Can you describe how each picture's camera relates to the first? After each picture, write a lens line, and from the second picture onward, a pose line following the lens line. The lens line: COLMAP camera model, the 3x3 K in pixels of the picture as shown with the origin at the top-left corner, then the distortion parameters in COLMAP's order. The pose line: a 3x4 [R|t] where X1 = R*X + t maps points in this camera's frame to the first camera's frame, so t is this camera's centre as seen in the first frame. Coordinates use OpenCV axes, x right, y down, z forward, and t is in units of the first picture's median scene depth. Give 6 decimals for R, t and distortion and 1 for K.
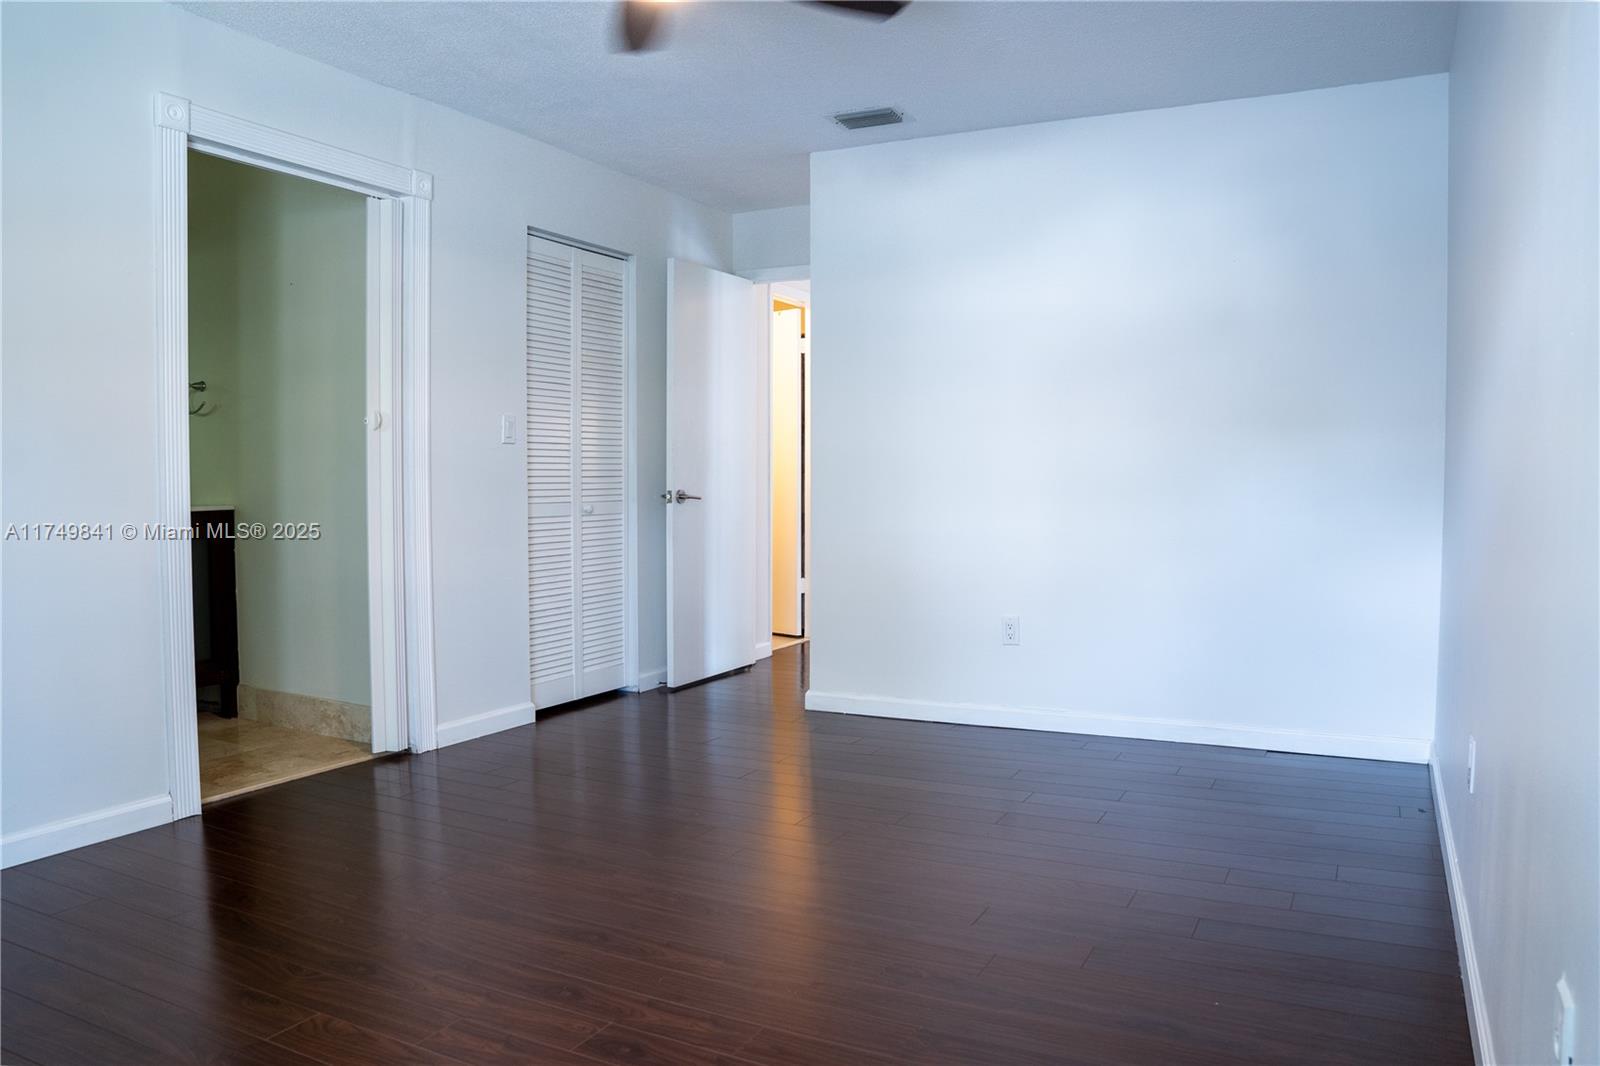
lens RADIAL K [[1127.8, 0, 800.0], [0, 1127.8, 533.0], [0, 0, 1]] dist [-0.172454, 0.125354]
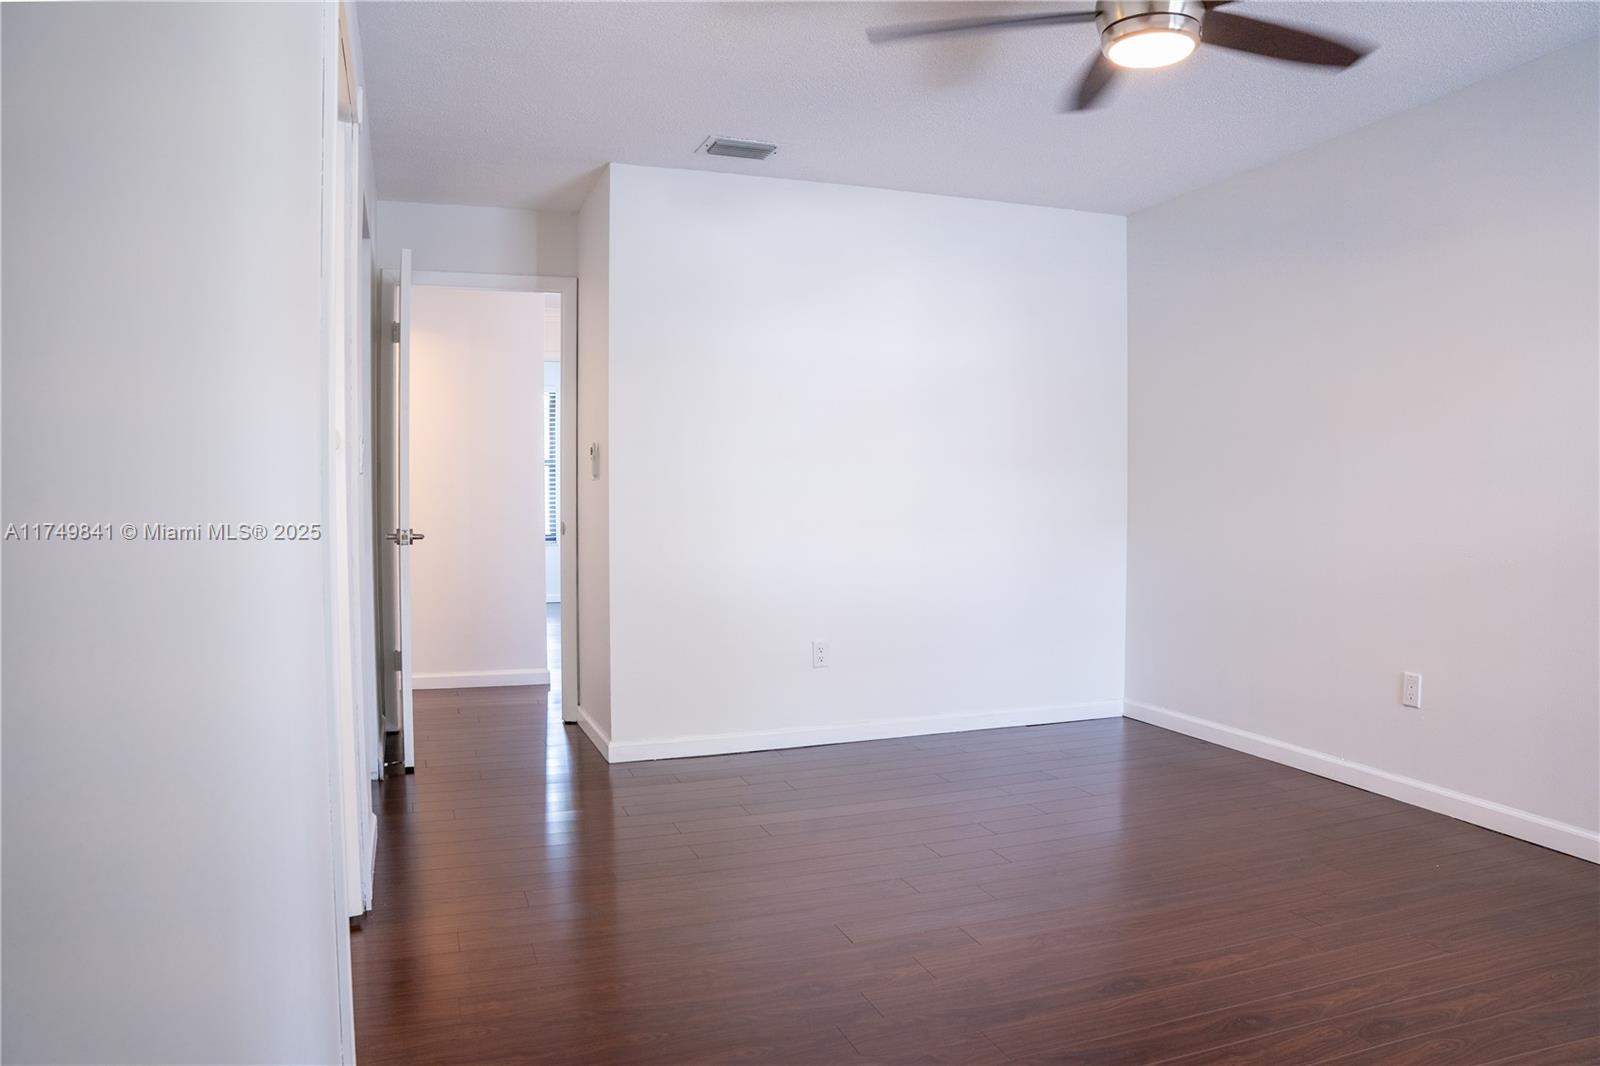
lens RADIAL K [[1100.1, 0, 804.2], [0, 1100.1, 536.3], [0, 0, 1]] dist [-0.178096, 0.130208]
pose [[0.684609, -0.031368, 0.728235, -0.619899], [0.038840, 0.999224, 0.006527, -0.034315], [-0.727875, 0.023816, 0.685297, 0.310043]]
